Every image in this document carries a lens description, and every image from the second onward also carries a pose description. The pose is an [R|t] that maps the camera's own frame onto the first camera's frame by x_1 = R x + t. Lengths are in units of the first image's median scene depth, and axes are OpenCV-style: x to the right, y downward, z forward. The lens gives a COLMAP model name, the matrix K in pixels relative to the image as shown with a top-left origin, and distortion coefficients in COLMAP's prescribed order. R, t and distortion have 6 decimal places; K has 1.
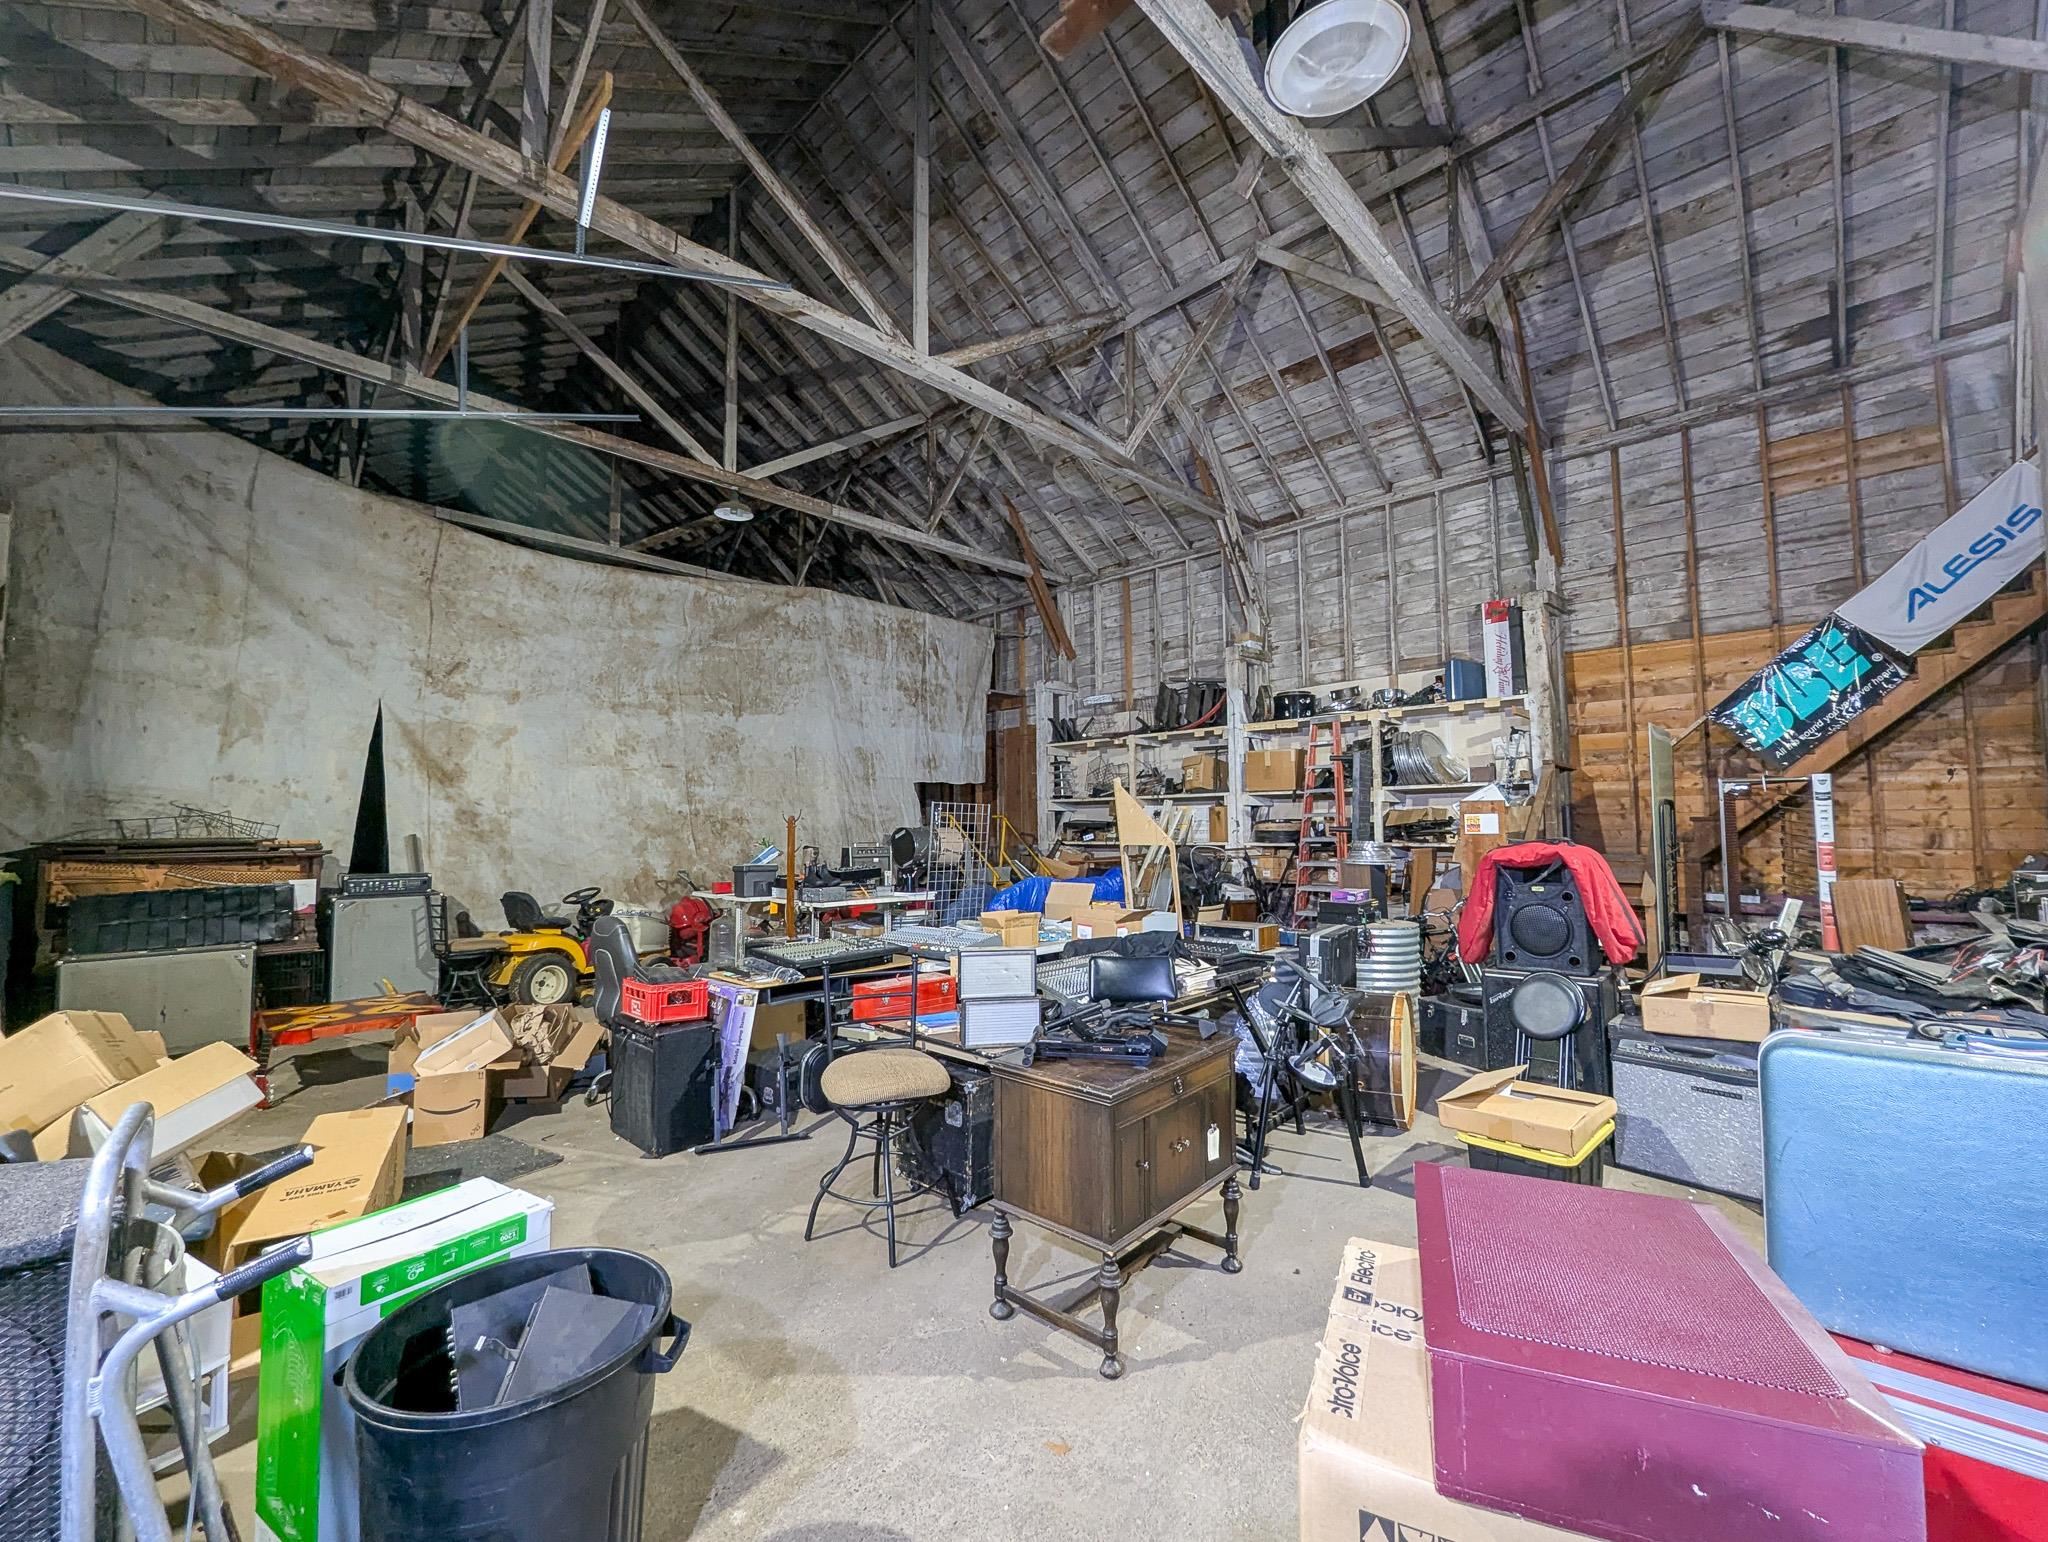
lens RADIAL K [[845.5, 0, 1026.3], [0, 845.5, 775.4], [0, 0, 1]] dist [-0.001234, 0.000335]
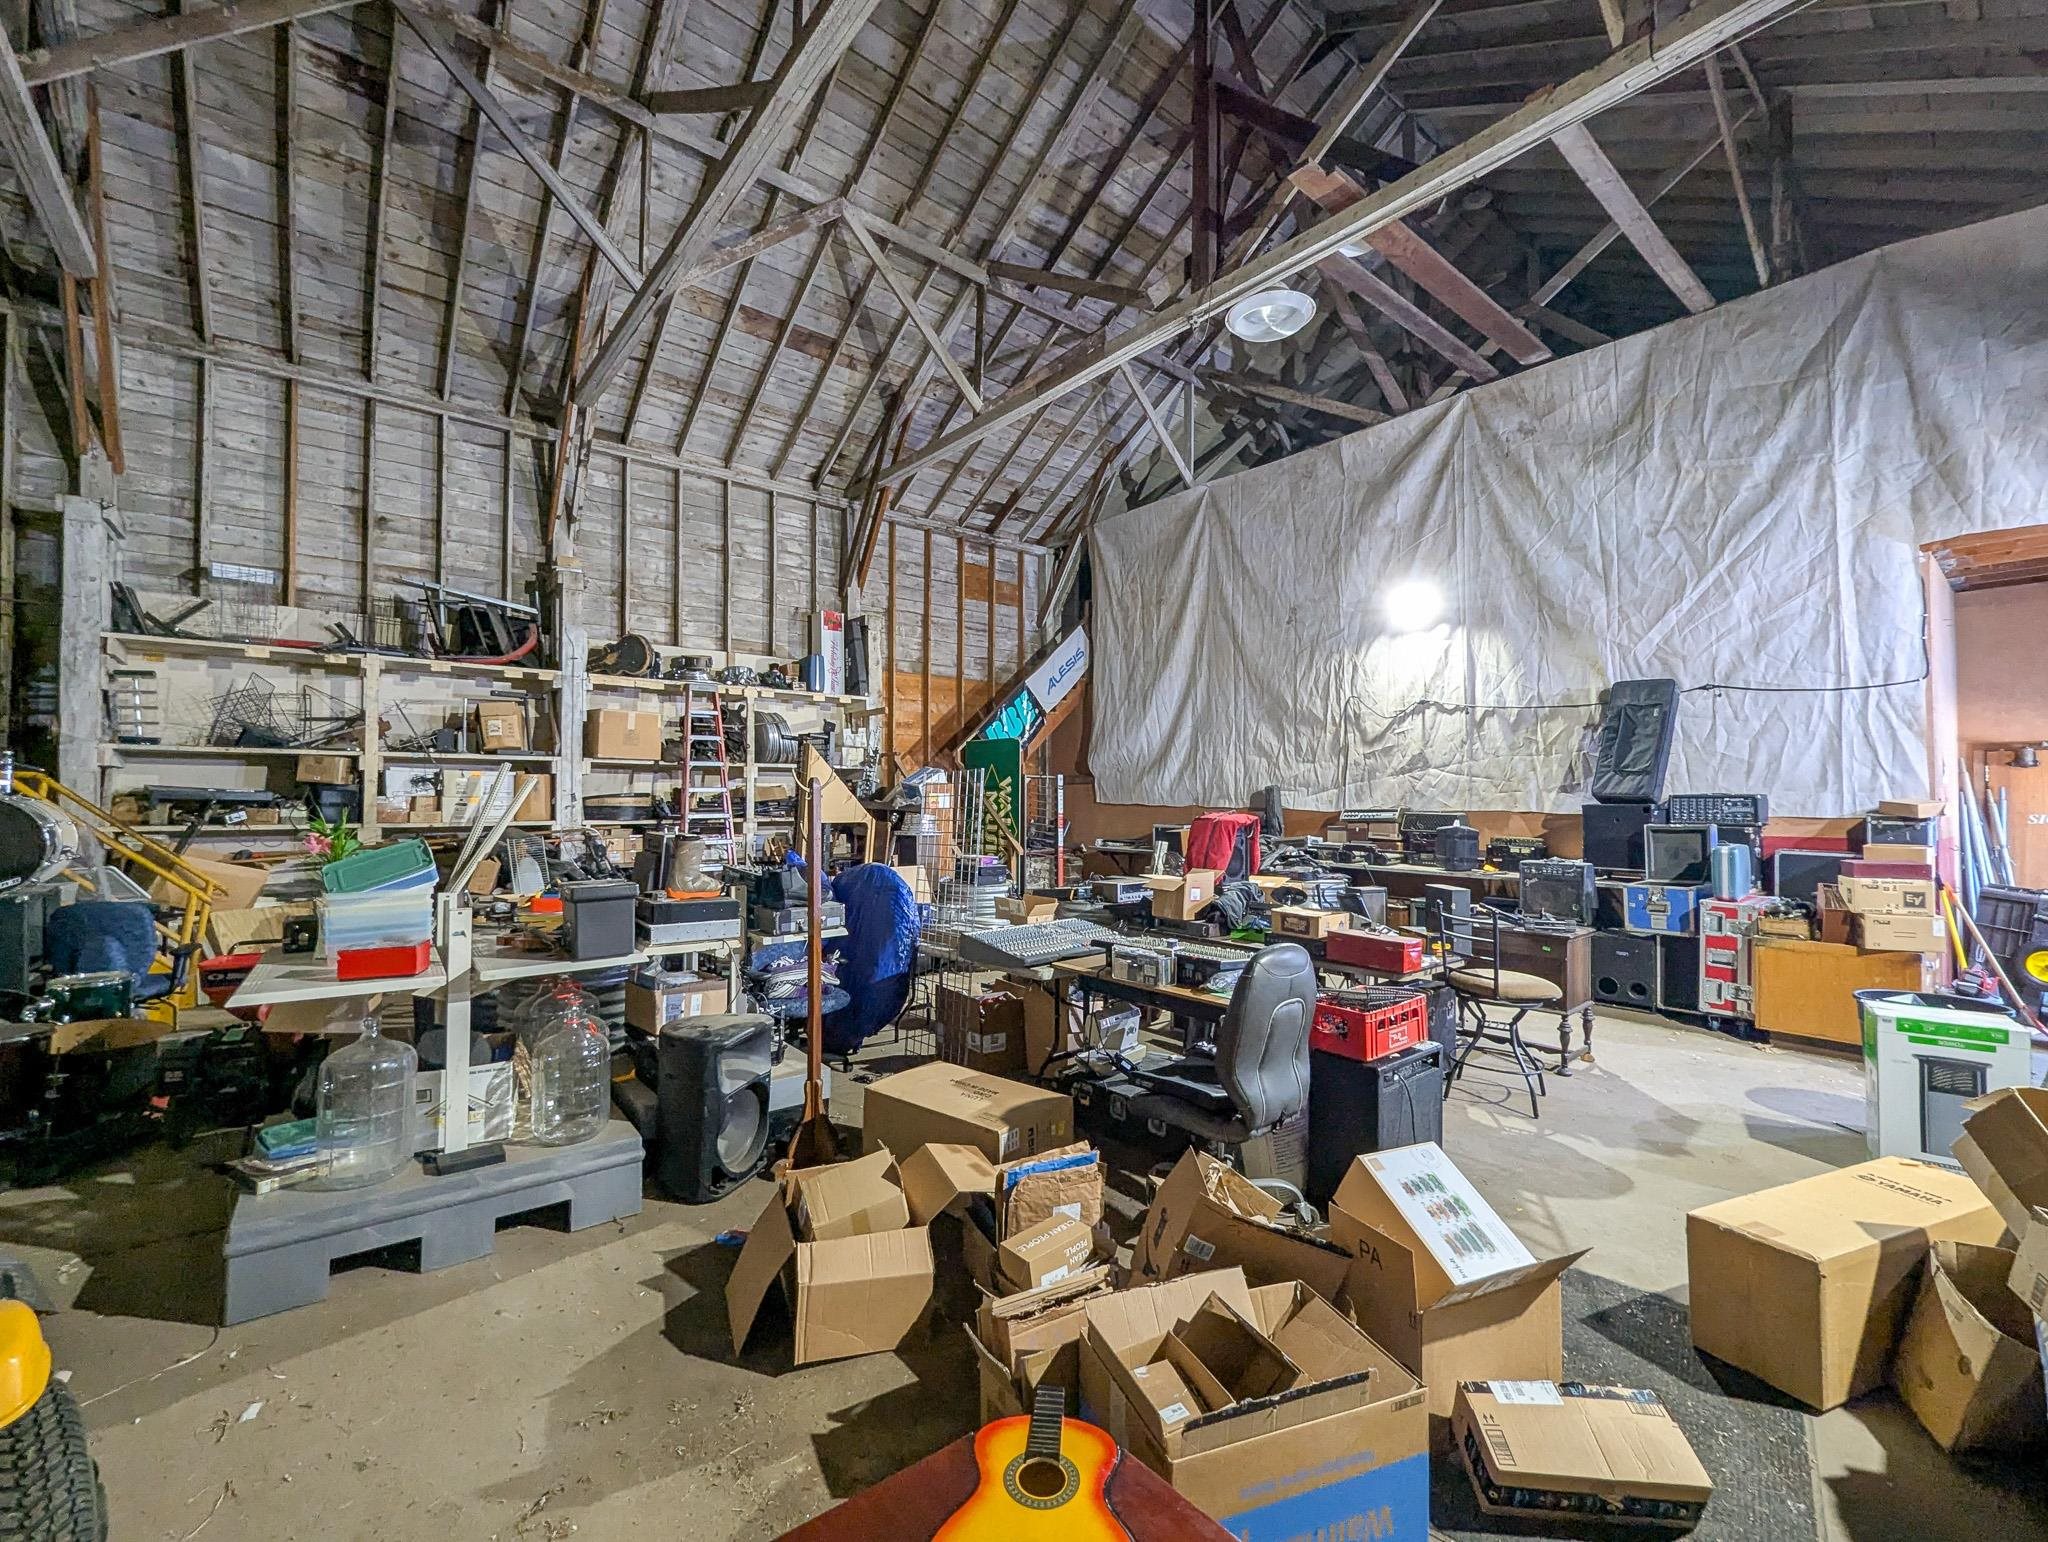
lens RADIAL K [[845.5, 0, 1024.5], [0, 845.5, 778.1], [0, 0, 1]] dist [-0.001234, 0.000335]
pose [[0.120975, 0.034151, 0.992068, -0.511354], [-0.063538, 0.997625, -0.026594, 0.035072], [-0.990620, -0.059817, 0.122857, 0.507006]]
